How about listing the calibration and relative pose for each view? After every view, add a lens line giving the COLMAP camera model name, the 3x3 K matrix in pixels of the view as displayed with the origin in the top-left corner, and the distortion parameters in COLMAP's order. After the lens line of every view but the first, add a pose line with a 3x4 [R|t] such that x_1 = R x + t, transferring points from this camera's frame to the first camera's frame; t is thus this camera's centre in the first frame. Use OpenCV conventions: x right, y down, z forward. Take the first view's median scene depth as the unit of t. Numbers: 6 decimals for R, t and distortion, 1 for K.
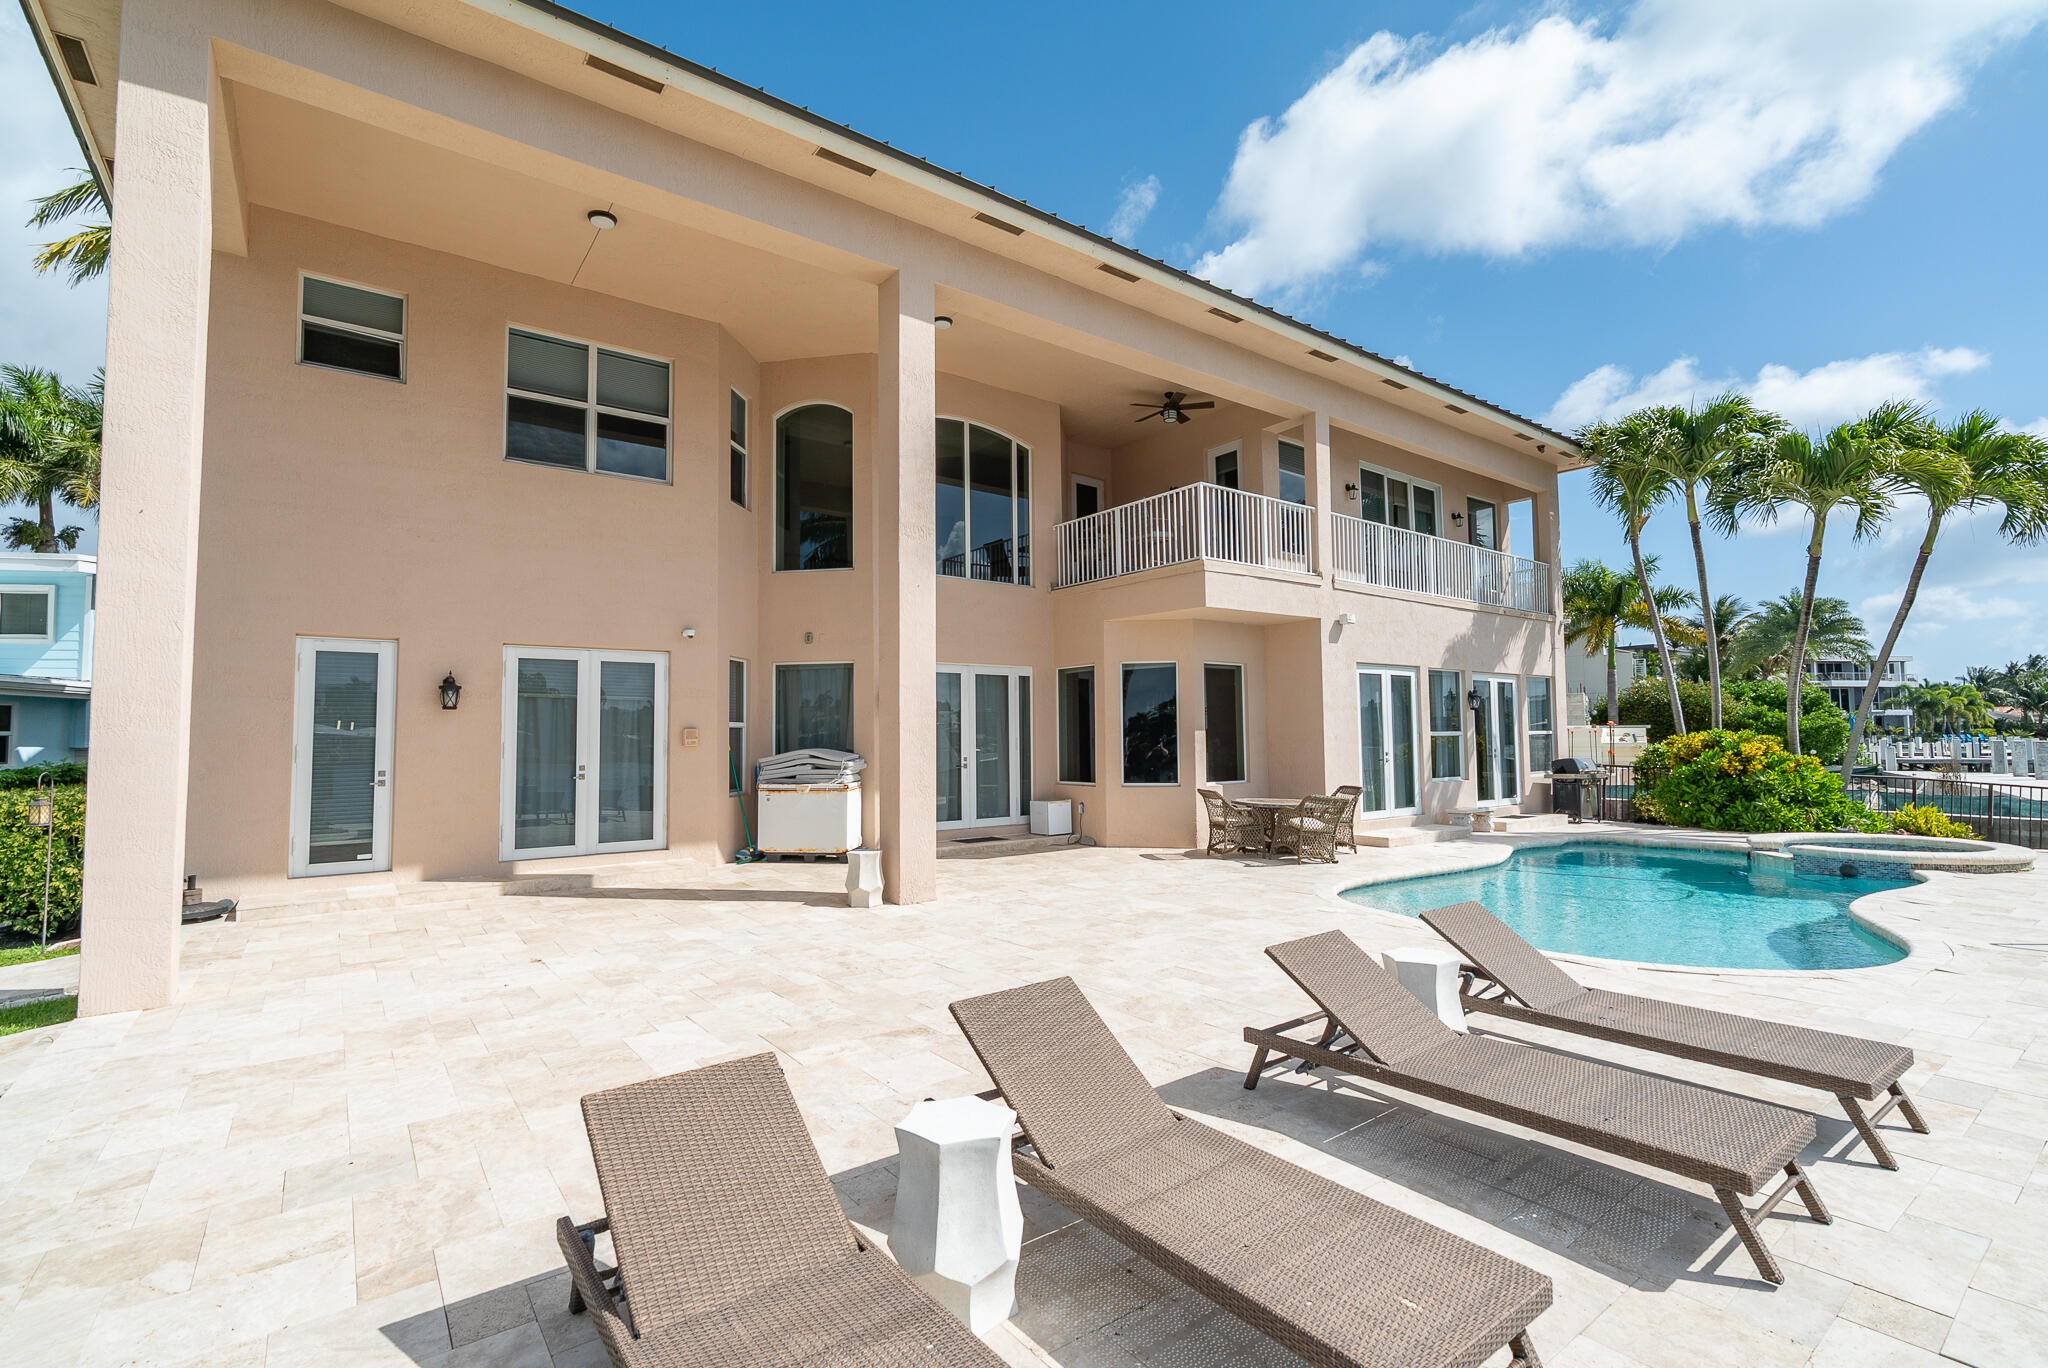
lens RADIAL K [[928.8, 0, 1026.8], [0, 928.8, 690.6], [0, 0, 1]] dist [-0.001800, 0.000564]
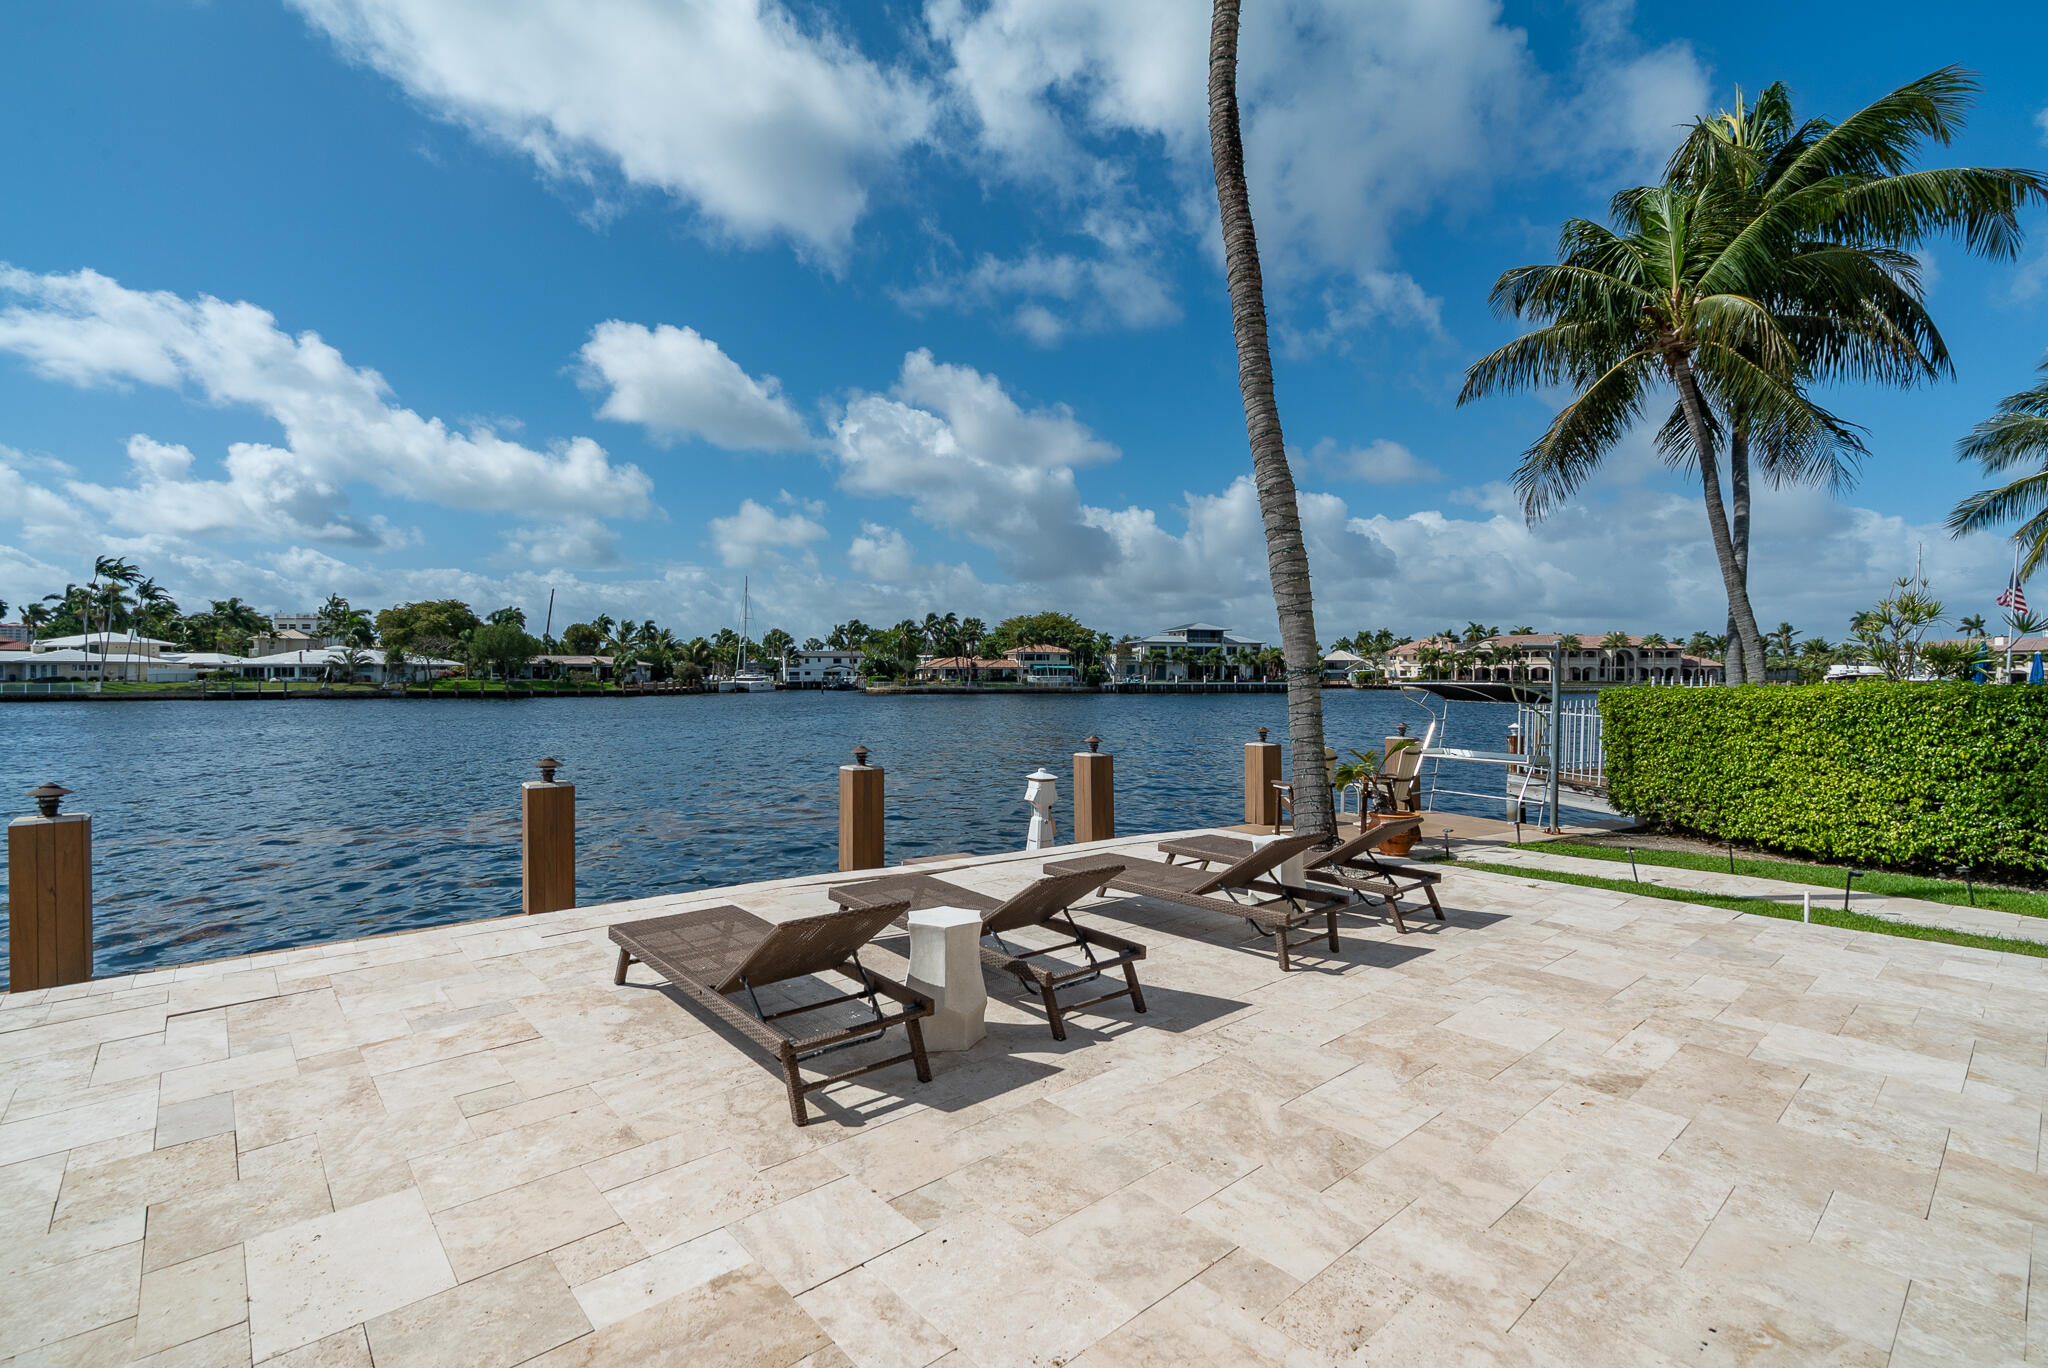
lens RADIAL K [[928.8, 0, 1025.4], [0, 928.8, 677.4], [0, 0, 1]] dist [-0.001800, 0.000564]
pose [[-0.997045, 0.008076, -0.076395, 0.347528], [0.011689, 0.998828, -0.046961, 0.085753], [0.075926, -0.047715, -0.995971, 1.589572]]
